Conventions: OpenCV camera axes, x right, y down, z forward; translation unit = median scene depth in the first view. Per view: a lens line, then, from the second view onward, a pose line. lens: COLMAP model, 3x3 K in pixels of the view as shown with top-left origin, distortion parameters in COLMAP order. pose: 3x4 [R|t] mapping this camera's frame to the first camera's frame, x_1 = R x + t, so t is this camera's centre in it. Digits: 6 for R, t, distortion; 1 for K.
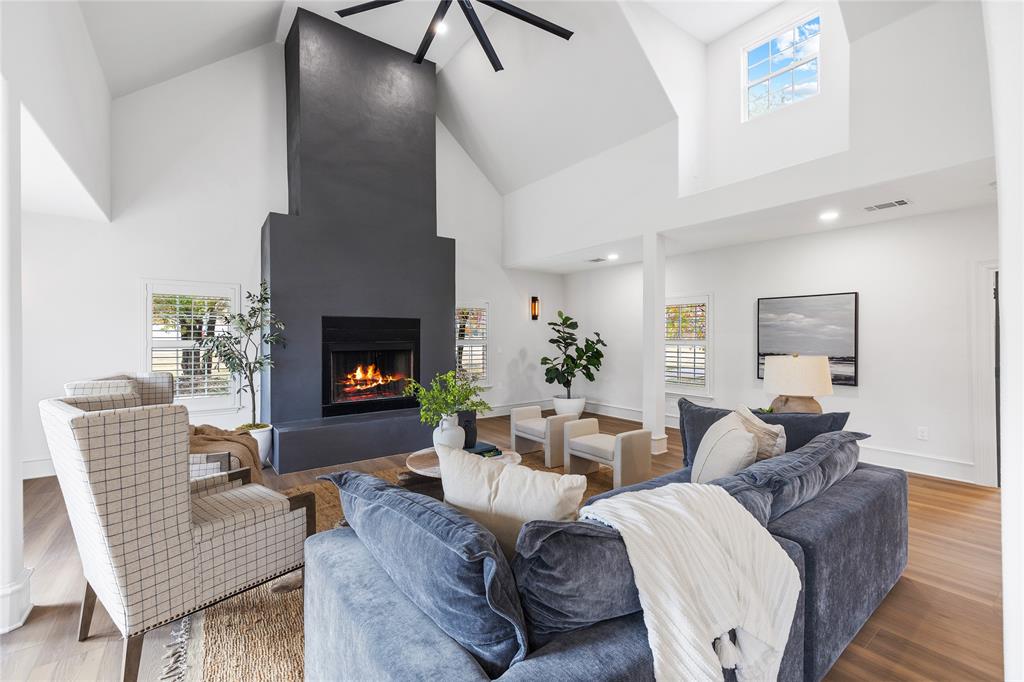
lens RADIAL K [[432.4, 0, 512.0], [0, 432.4, 341.0], [0, 0, 1]] dist [0.001453, 0.000024]
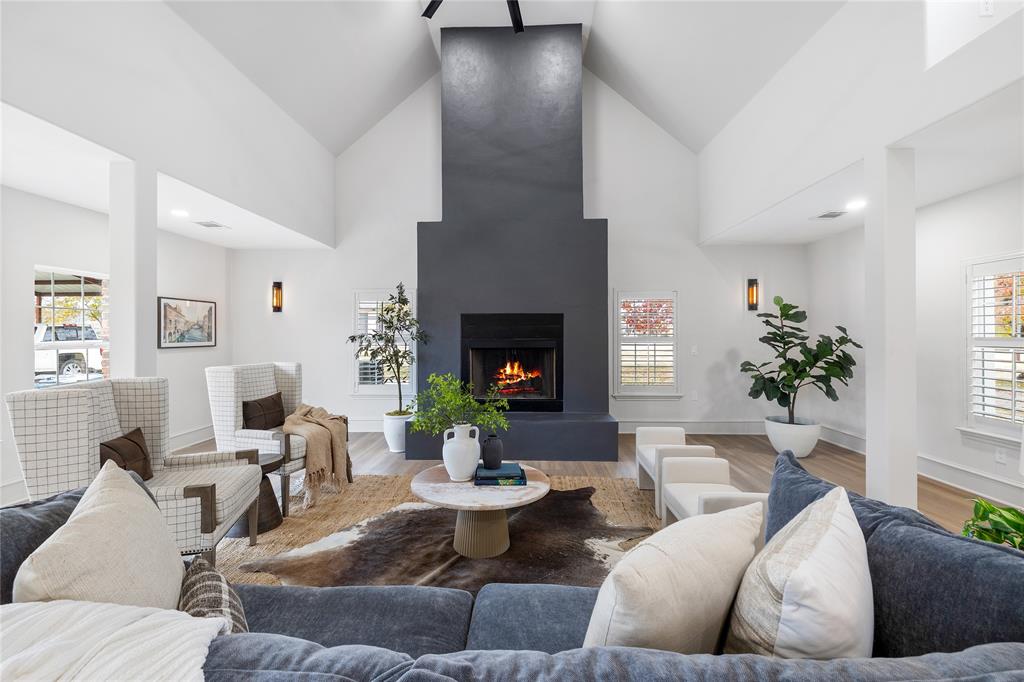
lens RADIAL K [[433.5, 0, 512.0], [0, 433.5, 341.0], [0, 0, 1]] dist [-0.004747, -0.000663]
pose [[0.783703, 0.008264, -0.621080, 0.214969], [-0.003670, 0.999956, 0.008674, -0.001414], [0.621124, -0.004519, 0.783699, 0.185730]]
